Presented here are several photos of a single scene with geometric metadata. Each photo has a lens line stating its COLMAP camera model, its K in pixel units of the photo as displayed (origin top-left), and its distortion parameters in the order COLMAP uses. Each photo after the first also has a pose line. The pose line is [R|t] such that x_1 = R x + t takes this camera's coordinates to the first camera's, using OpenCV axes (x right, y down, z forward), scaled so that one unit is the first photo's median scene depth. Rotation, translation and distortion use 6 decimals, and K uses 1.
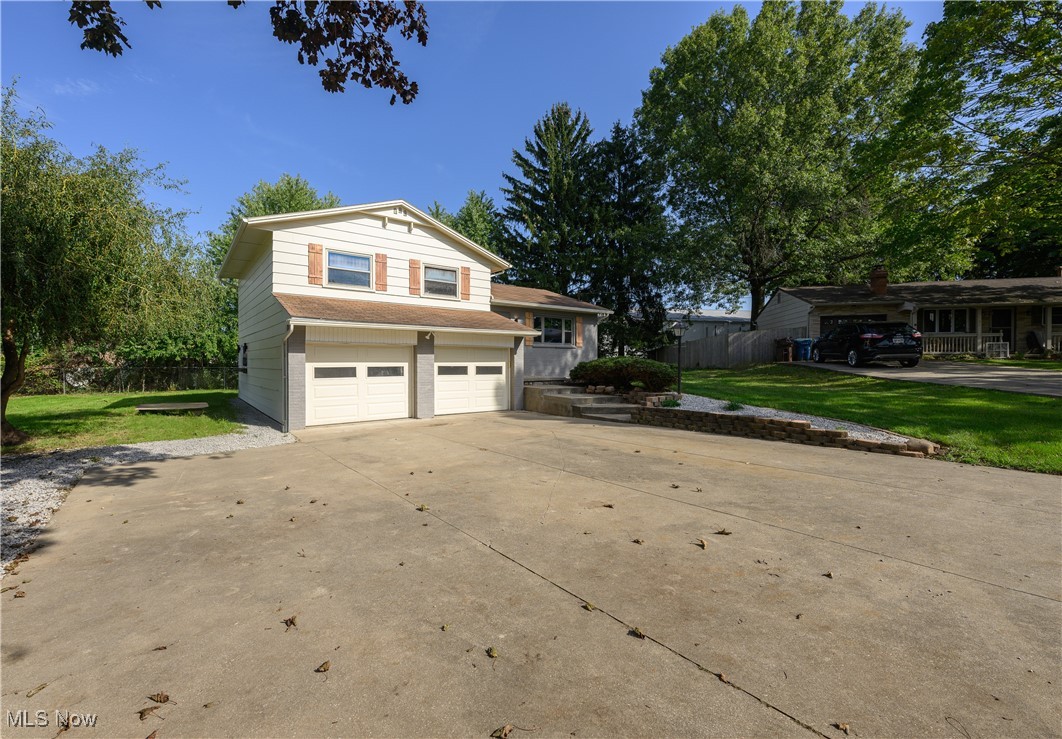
lens RADIAL K [[460.2, 0, 531.0], [0, 460.2, 369.5], [0, 0, 1]] dist [0.000564, -0.000013]
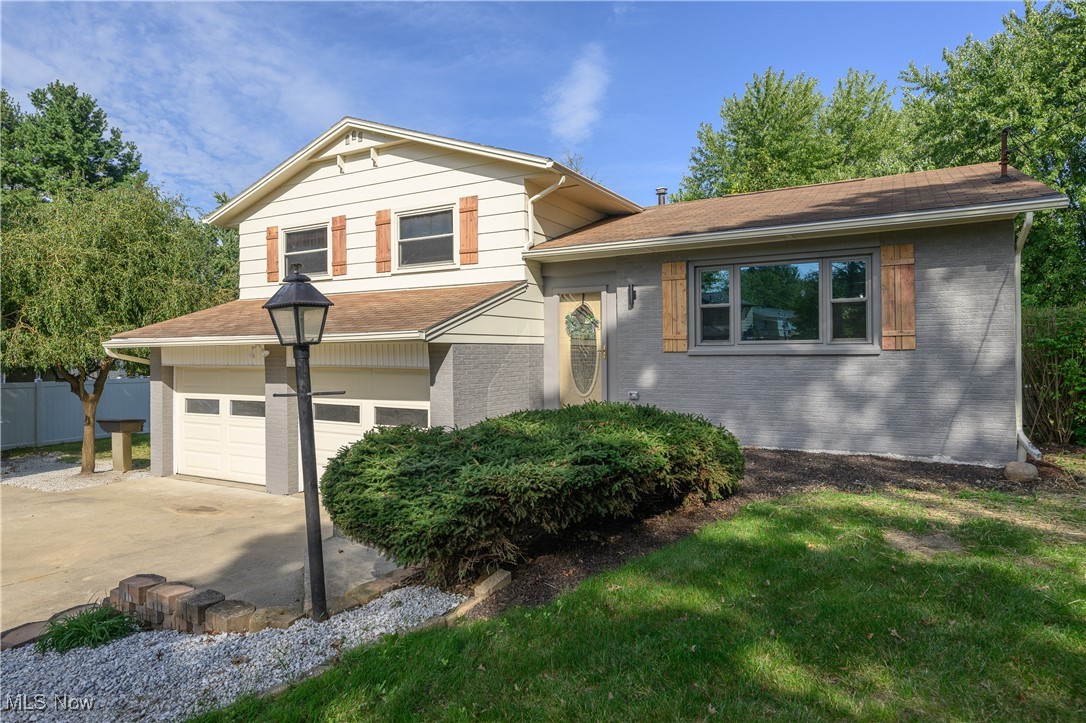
lens RADIAL K [[670.7, 0, 543.0], [0, 670.7, 361.5], [0, 0, 1]] dist [-0.057539, 0.000022]
pose [[0.355549, 0.010033, -0.934604, 0.587310], [-0.007672, 0.999940, 0.007816, -0.060737], [0.934626, 0.004392, 0.355605, 0.896518]]
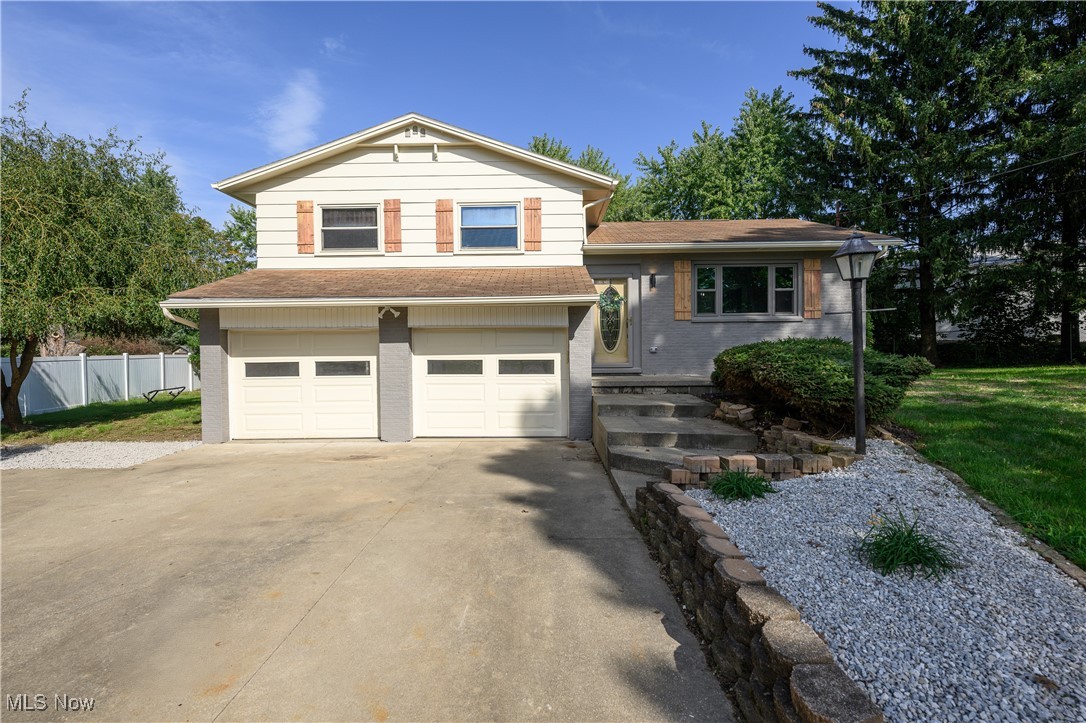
lens RADIAL K [[543.6, 0, 543.0], [0, 543.6, 361.5], [0, 0, 1]] dist [-0.016145, 0.000098]
pose [[0.765719, 0.011740, -0.643068, 0.367907], [-0.000106, 0.999836, 0.018126, -0.017741], [0.643175, -0.013811, 0.765594, 0.488243]]
